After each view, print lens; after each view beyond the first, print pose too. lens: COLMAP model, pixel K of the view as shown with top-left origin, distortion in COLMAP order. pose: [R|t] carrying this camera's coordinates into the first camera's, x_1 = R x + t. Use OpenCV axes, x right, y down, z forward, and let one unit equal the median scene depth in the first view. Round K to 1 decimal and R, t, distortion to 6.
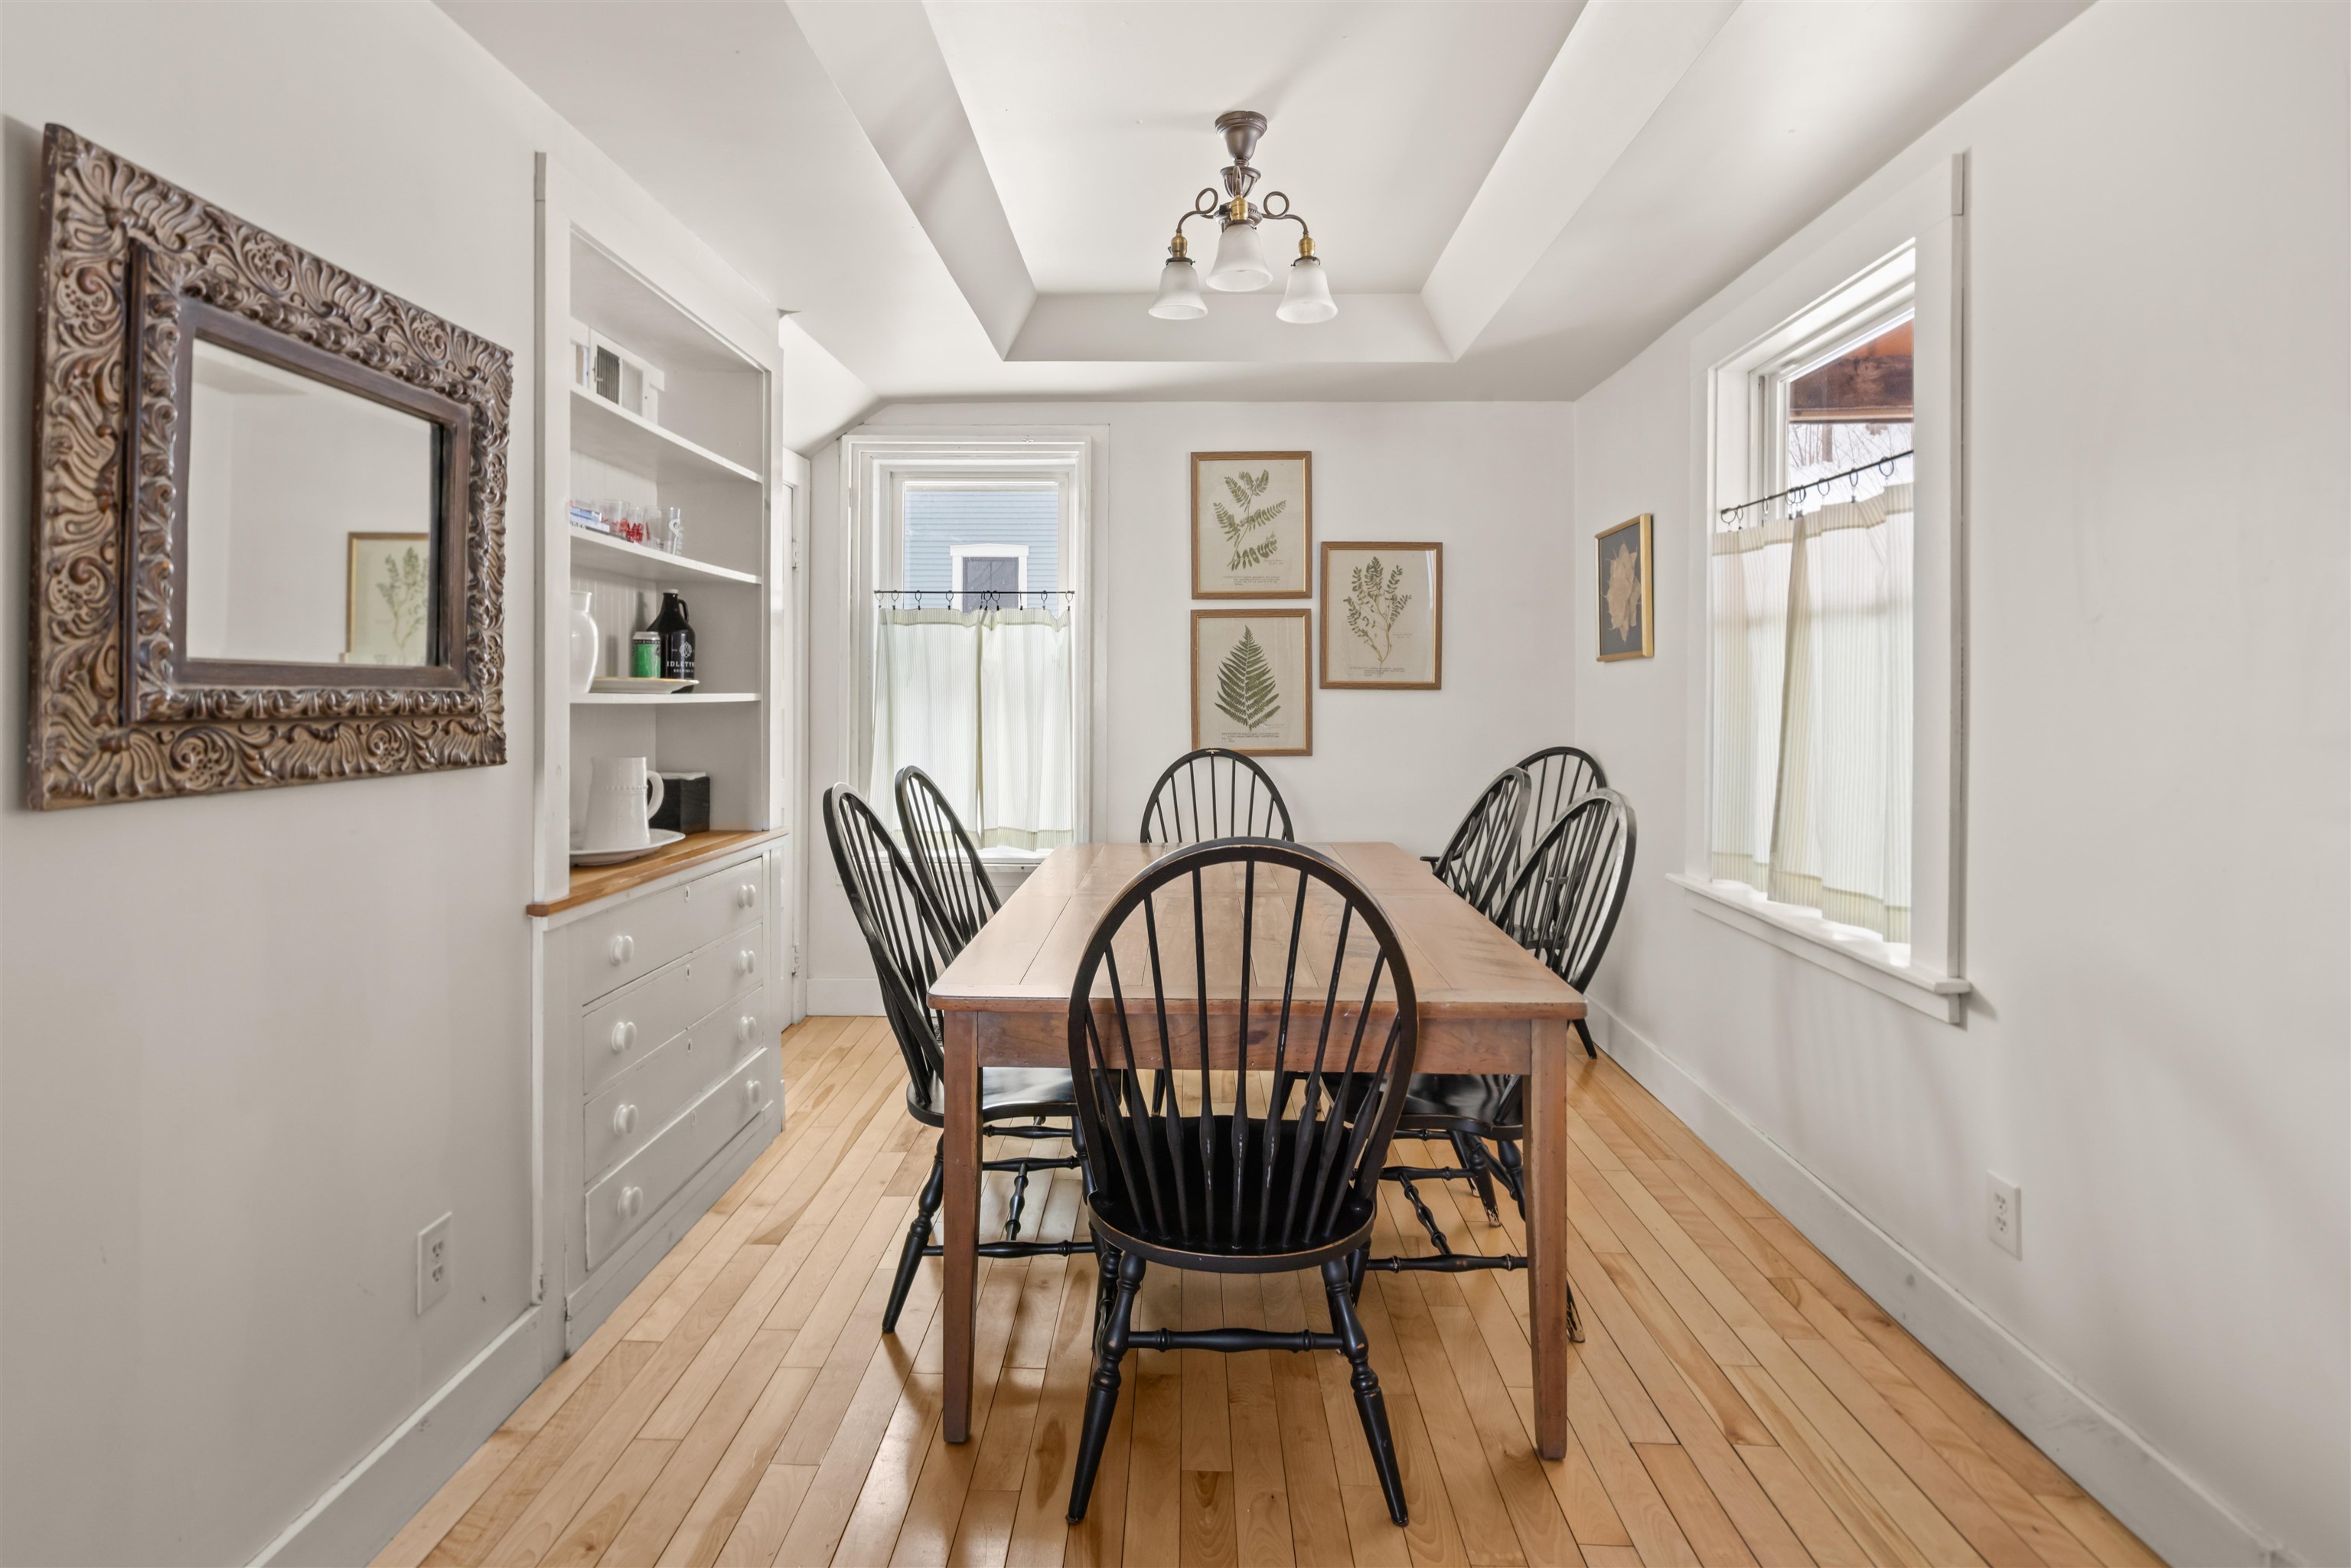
lens RADIAL K [[1186.3, 0, 1140.3], [0, 1186.3, 679.6], [0, 0, 1]] dist [0.001652, -0.000671]
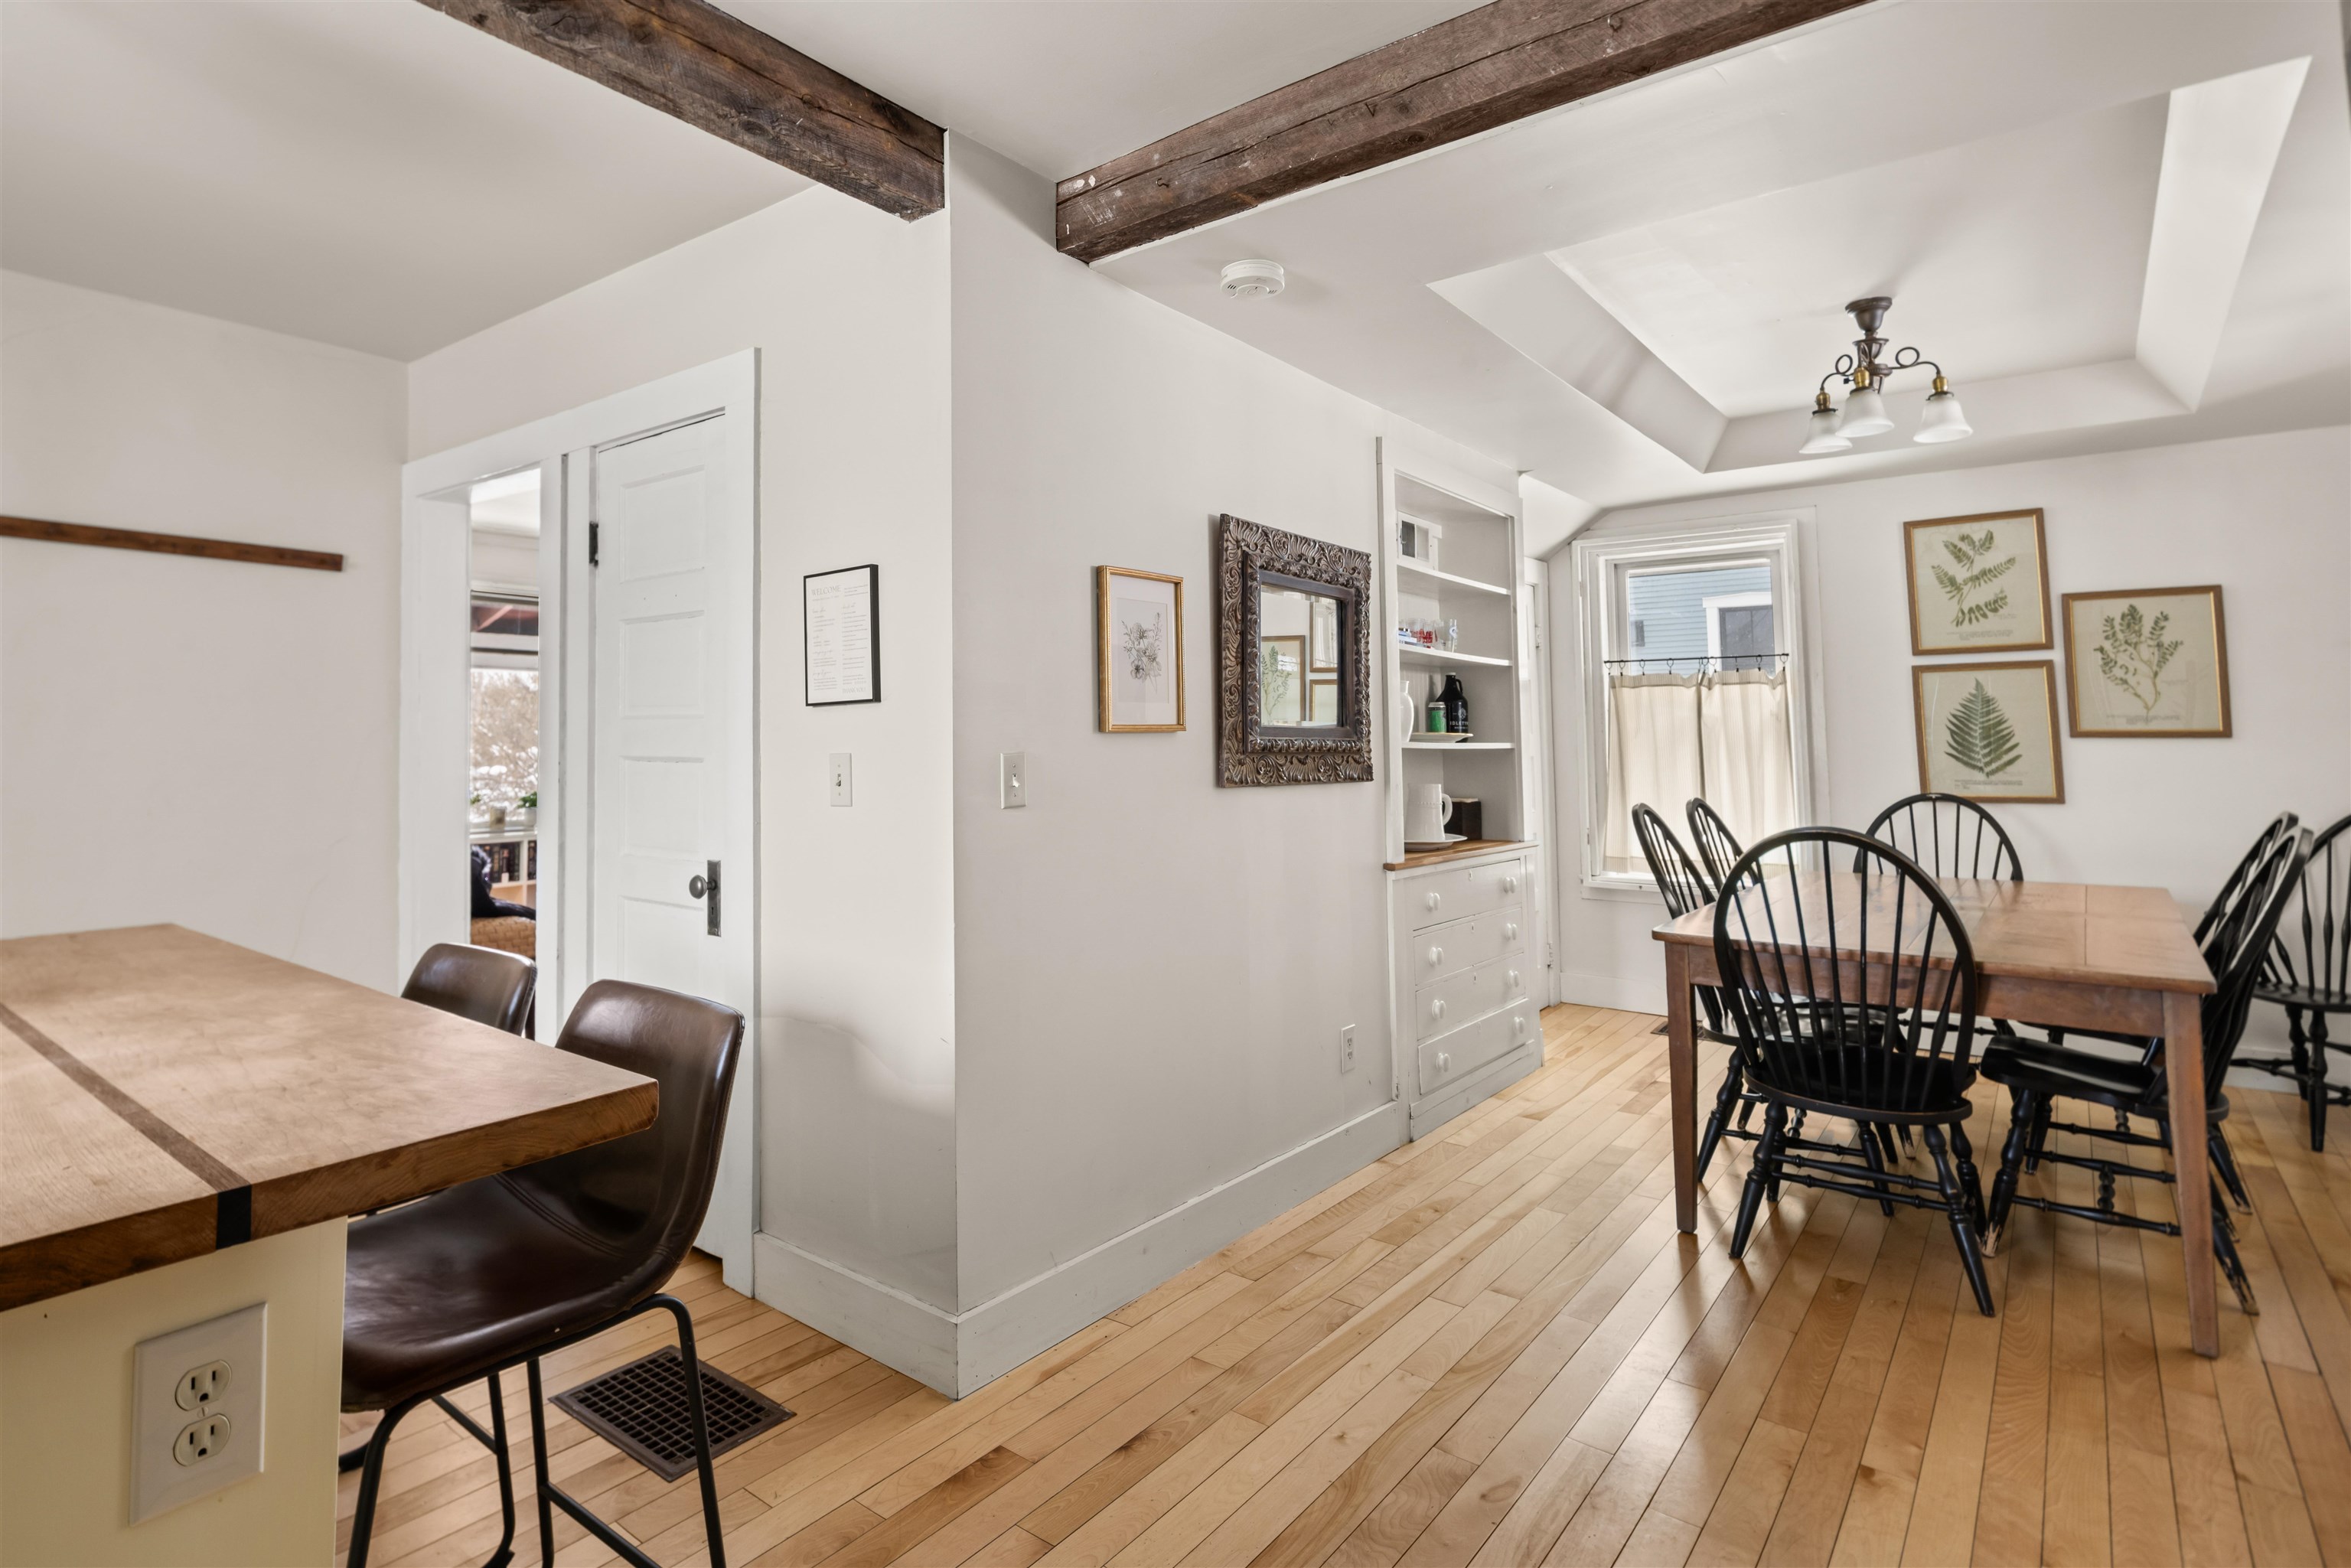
lens RADIAL K [[1181.8, 0, 1098.9], [0, 1181.8, 648.8], [0, 0, 1]] dist [0.001477, -0.001309]
pose [[0.797844, -0.052786, -0.600549, 0.155773], [0.008557, 0.997051, -0.076269, 0.002991], [0.602803, 0.055712, 0.795942, -0.485494]]
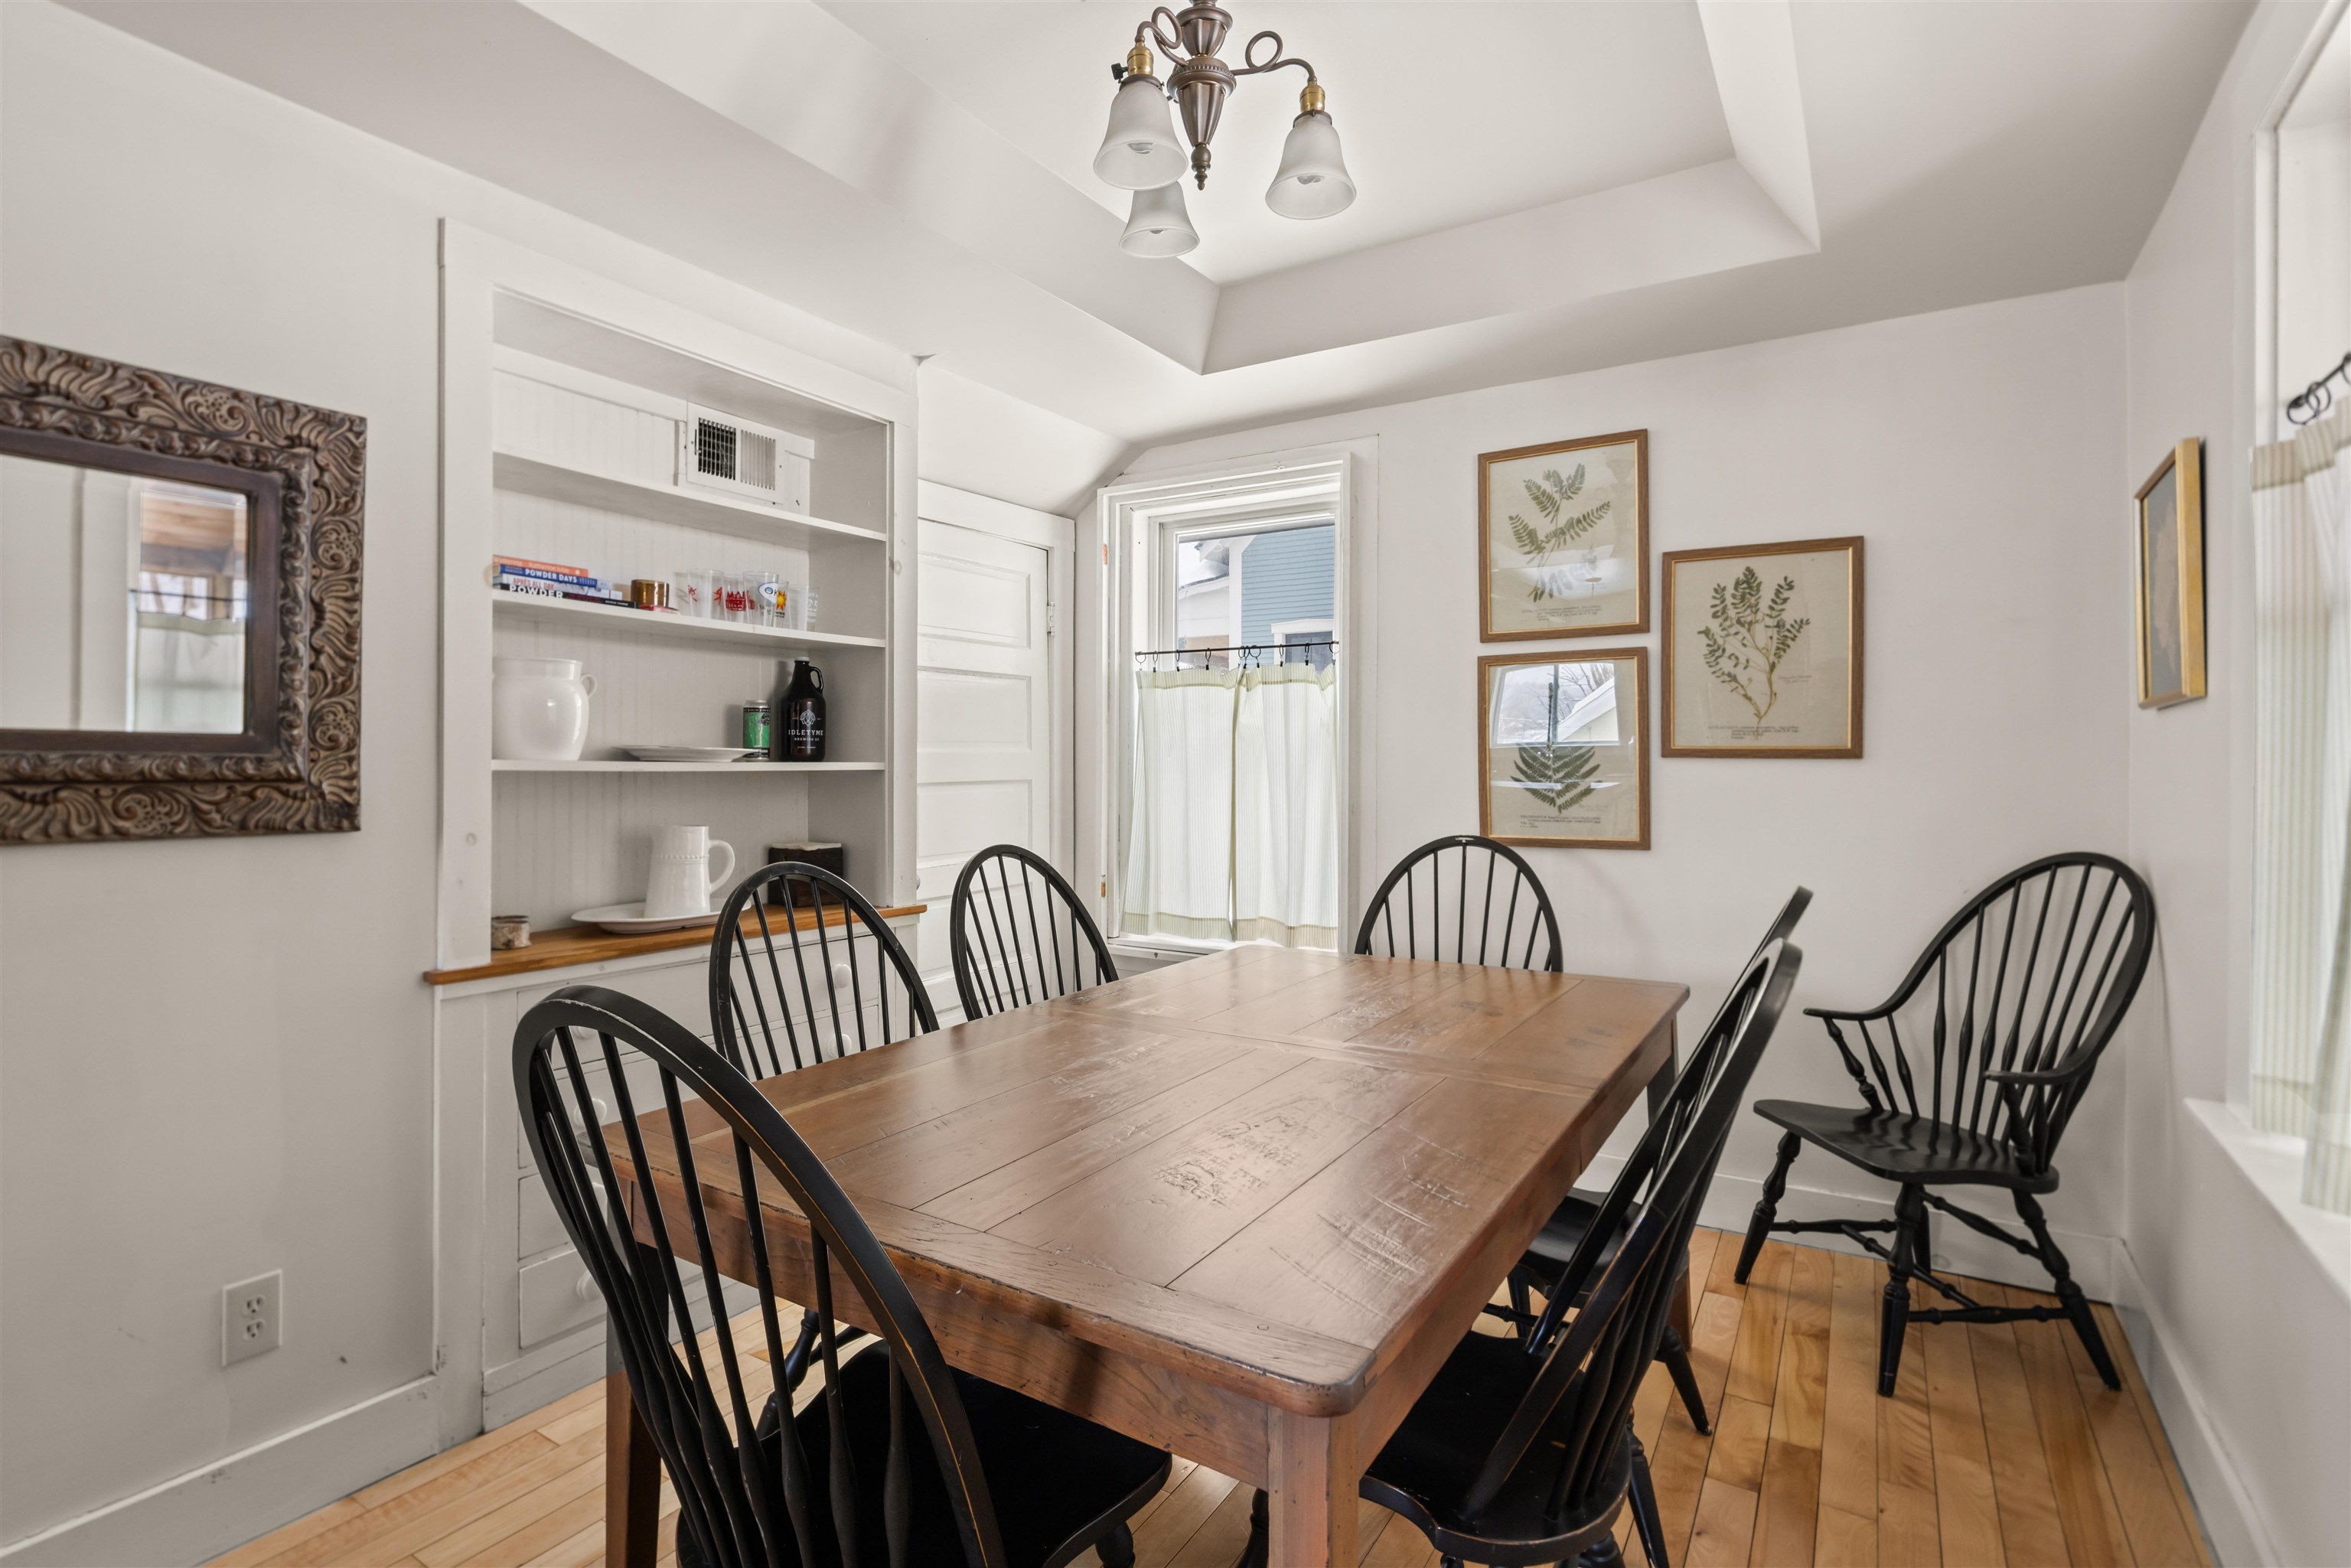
lens RADIAL K [[1148.3, 0, 1092.1], [0, 1148.3, 750.7], [0, 0, 1]] dist [0.001542, -0.000496]
pose [[0.848092, -0.005257, -0.529823, 0.353964], [0.004108, 0.999986, -0.003347, 0.006973], [0.529833, 0.000662, 0.848102, 0.355000]]
